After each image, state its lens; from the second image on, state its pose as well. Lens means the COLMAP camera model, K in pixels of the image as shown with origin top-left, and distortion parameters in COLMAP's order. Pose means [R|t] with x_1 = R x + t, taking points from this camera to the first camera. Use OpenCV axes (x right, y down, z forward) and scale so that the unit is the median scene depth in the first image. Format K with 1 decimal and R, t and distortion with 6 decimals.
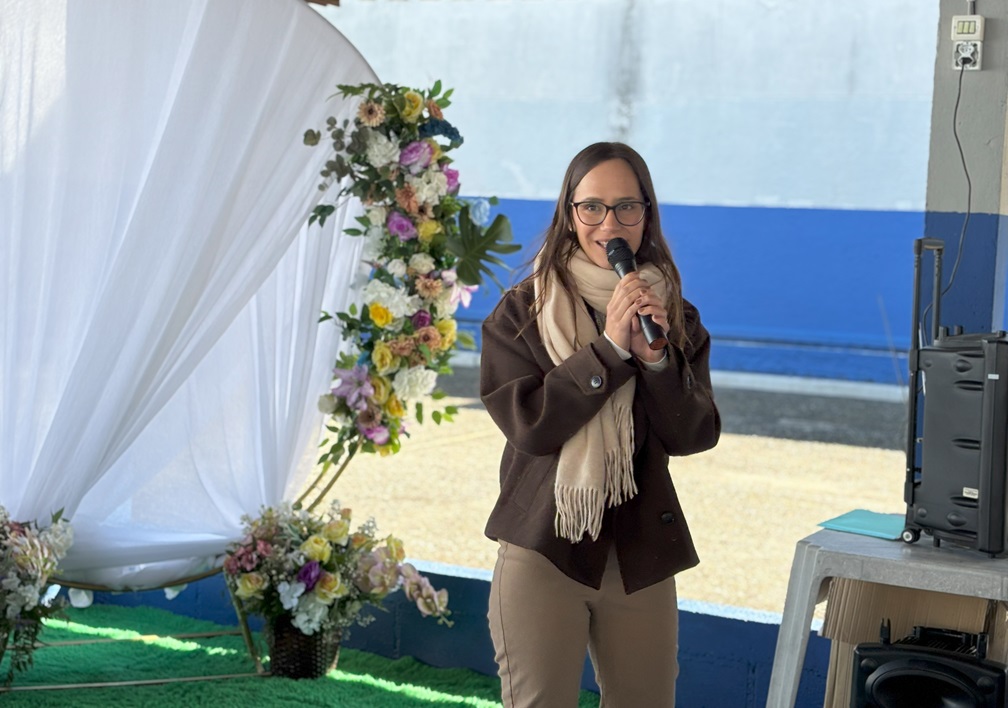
lens RADIAL K [[1574.2, 0, 500.9], [0, 1574.2, 332.6], [0, 0, 1]] dist [0.095940, 0.000000]
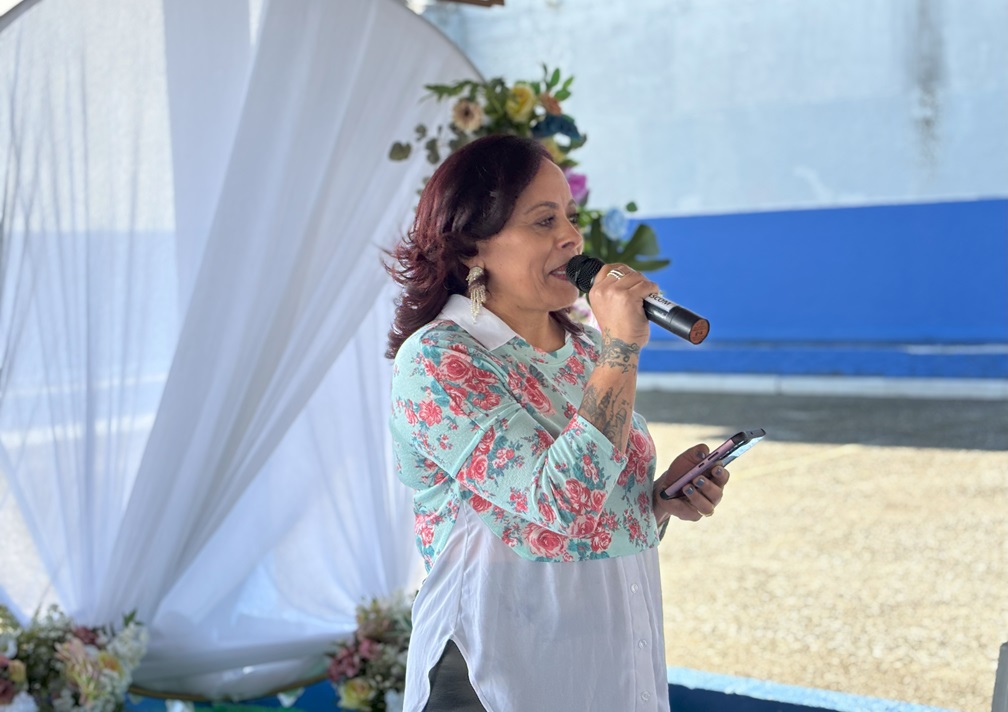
lens RADIAL K [[1574.2, 0, 504.6], [0, 1574.2, 337.6], [0, 0, 1]] dist [0.095940, 0.000000]
pose [[0.973339, -0.069357, -0.218635, 0.108394], [0.066117, 0.997567, -0.022112, -0.003209], [0.219637, 0.007067, 0.975556, 0.198466]]
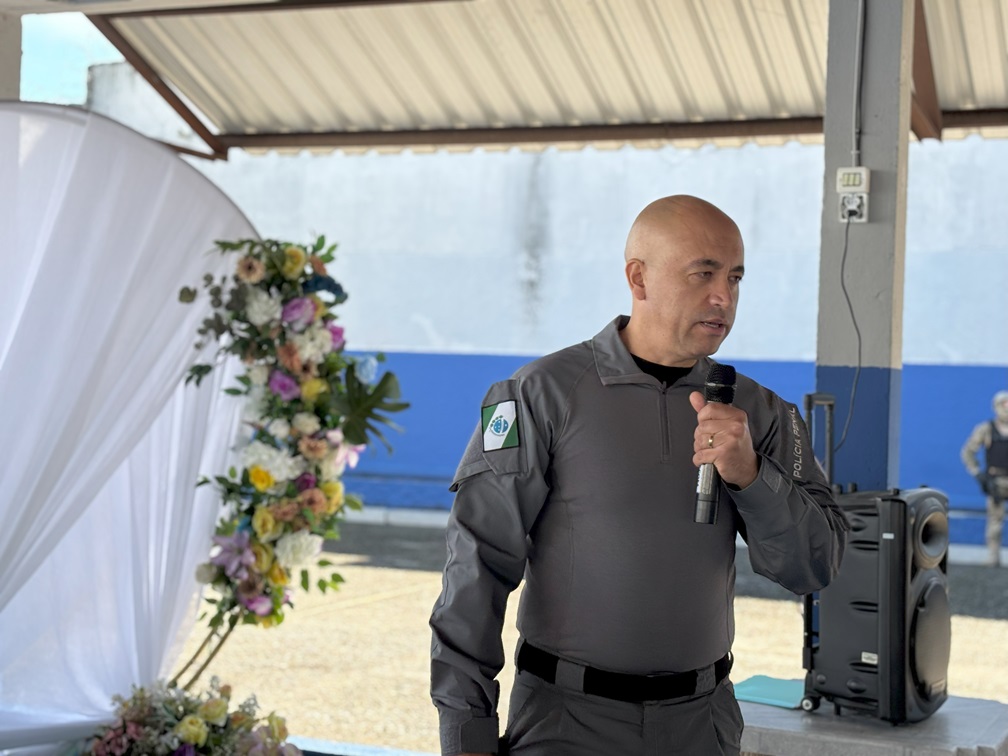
lens RADIAL K [[1572.5, 0, 508.0], [0, 1572.5, 380.9], [0, 0, 1]] dist [0.081849, 0.000000]
pose [[0.998377, -0.011838, 0.055703, 0.020150], [0.015509, 0.997703, -0.065946, -0.005041], [-0.054794, 0.066703, 0.996267, 0.036924]]
